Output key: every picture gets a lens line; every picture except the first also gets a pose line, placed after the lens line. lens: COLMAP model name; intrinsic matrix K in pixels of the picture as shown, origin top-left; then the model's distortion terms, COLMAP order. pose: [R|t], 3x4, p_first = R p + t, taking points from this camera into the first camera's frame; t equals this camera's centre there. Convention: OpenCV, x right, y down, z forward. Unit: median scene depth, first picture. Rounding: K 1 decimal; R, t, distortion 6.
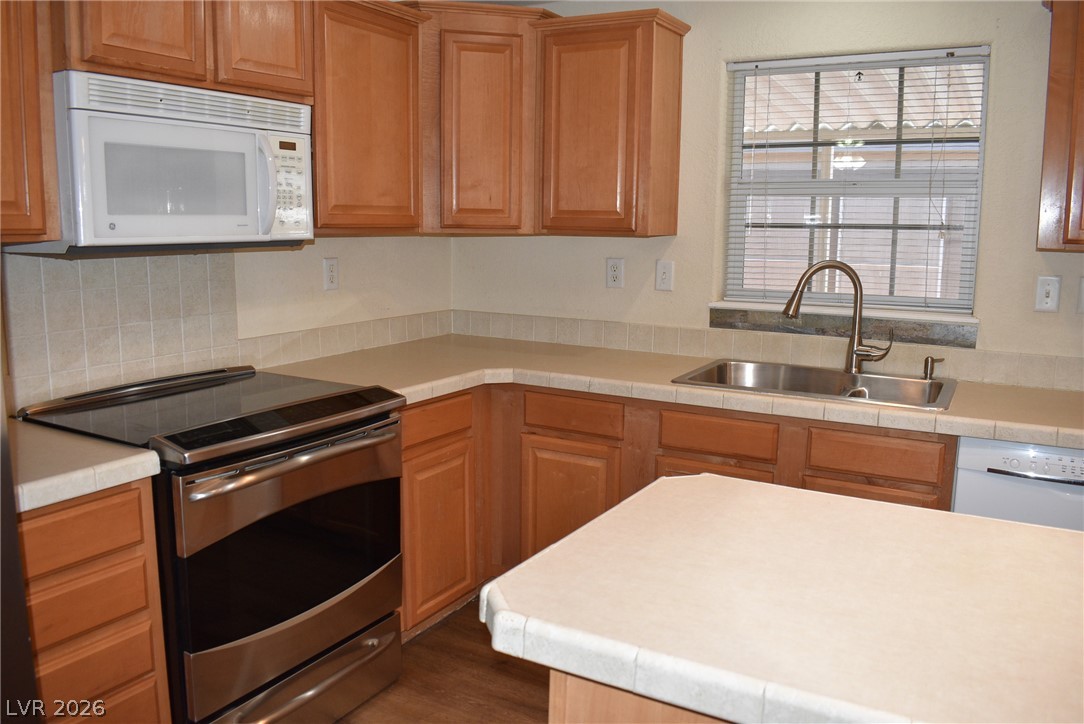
lens RADIAL K [[856.3, 0, 546.0], [0, 856.3, 348.3], [0, 0, 1]] dist [-0.088128, 0.011297]
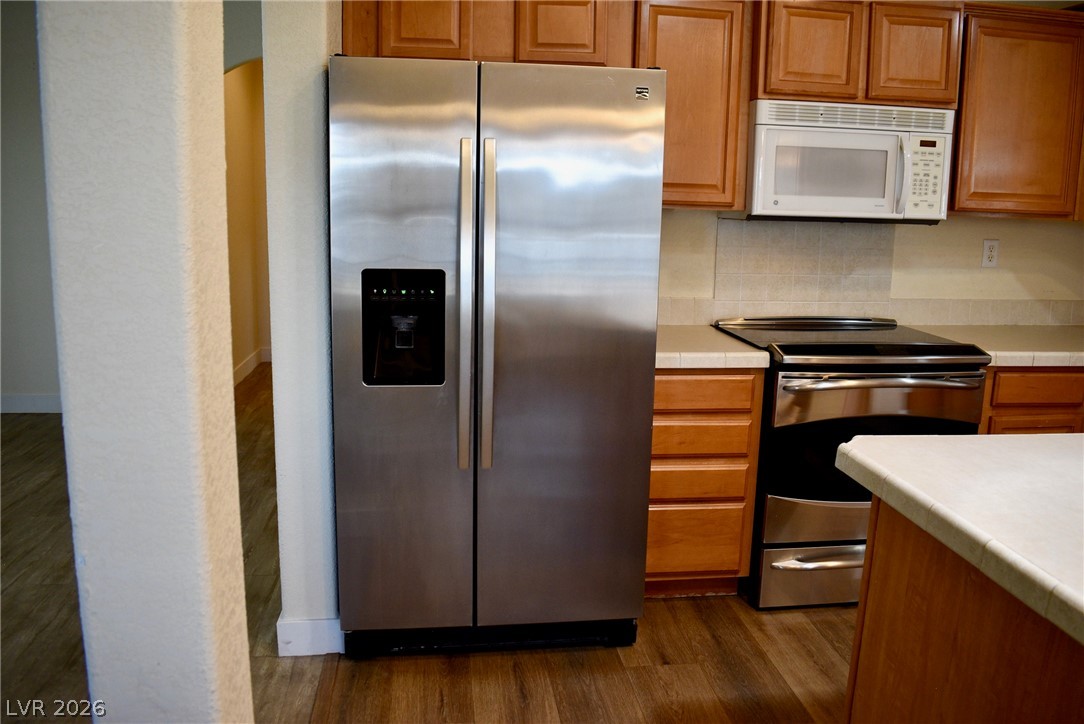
lens RADIAL K [[856.3, 0, 546.0], [0, 856.3, 348.3], [0, 0, 1]] dist [-0.088128, 0.011297]
pose [[0.599531, 0.141364, -0.787768, 0.378007], [-0.131681, 0.988287, 0.077131, 0.038841], [0.789444, 0.057491, 0.611124, -0.187352]]
